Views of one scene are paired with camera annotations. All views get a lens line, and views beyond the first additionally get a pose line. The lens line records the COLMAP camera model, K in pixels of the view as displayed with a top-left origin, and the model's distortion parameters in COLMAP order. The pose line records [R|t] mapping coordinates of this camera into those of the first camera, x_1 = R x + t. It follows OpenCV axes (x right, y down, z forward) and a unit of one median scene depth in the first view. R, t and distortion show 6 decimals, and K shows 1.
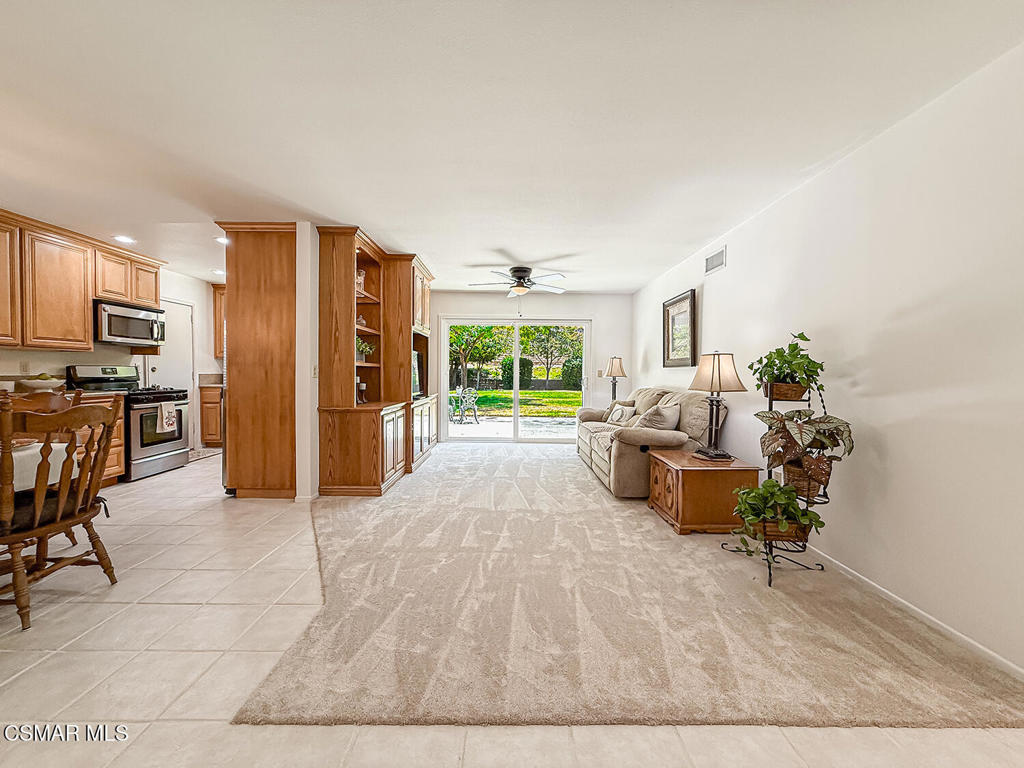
lens RADIAL K [[423.7, 0, 520.9], [0, 423.7, 375.8], [0, 0, 1]] dist [-0.001197, 0.000102]
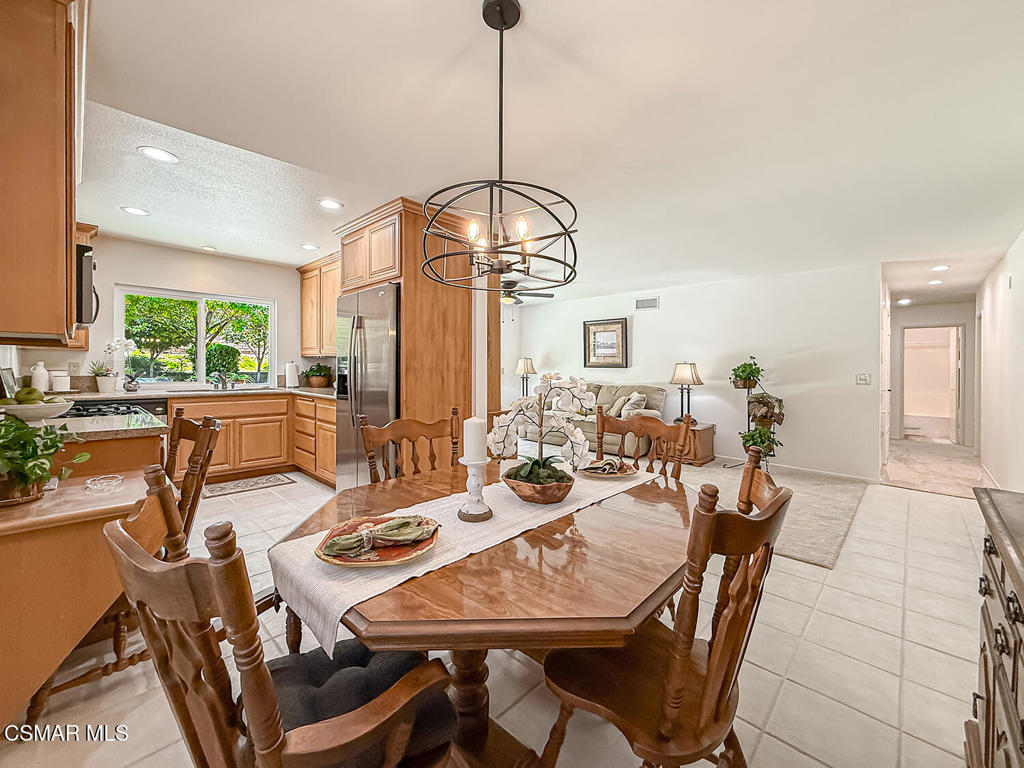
lens RADIAL K [[423.7, 0, 514.3], [0, 423.7, 383.9], [0, 0, 1]] dist [-0.001197, 0.000102]
pose [[0.692663, -0.028789, 0.720687, -0.997635], [-0.002907, 0.999084, 0.042704, -0.031044], [-0.721255, -0.031674, 0.691945, 0.230822]]
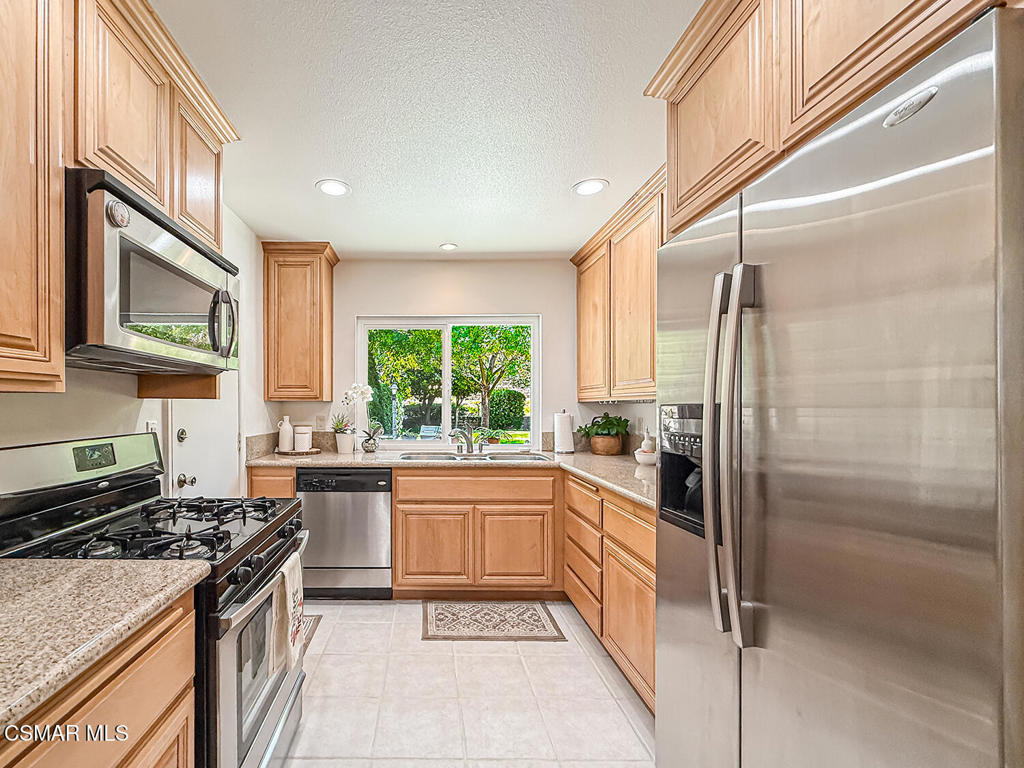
lens RADIAL K [[443.7, 0, 426.1], [0, 443.7, 399.0], [0, 0, 1]] dist [-0.010187, -0.000819]
pose [[0.999959, -0.007912, -0.004459, -0.801007], [0.007812, 0.999728, -0.021986, -0.046162], [0.004632, 0.021950, 0.999748, 0.750146]]
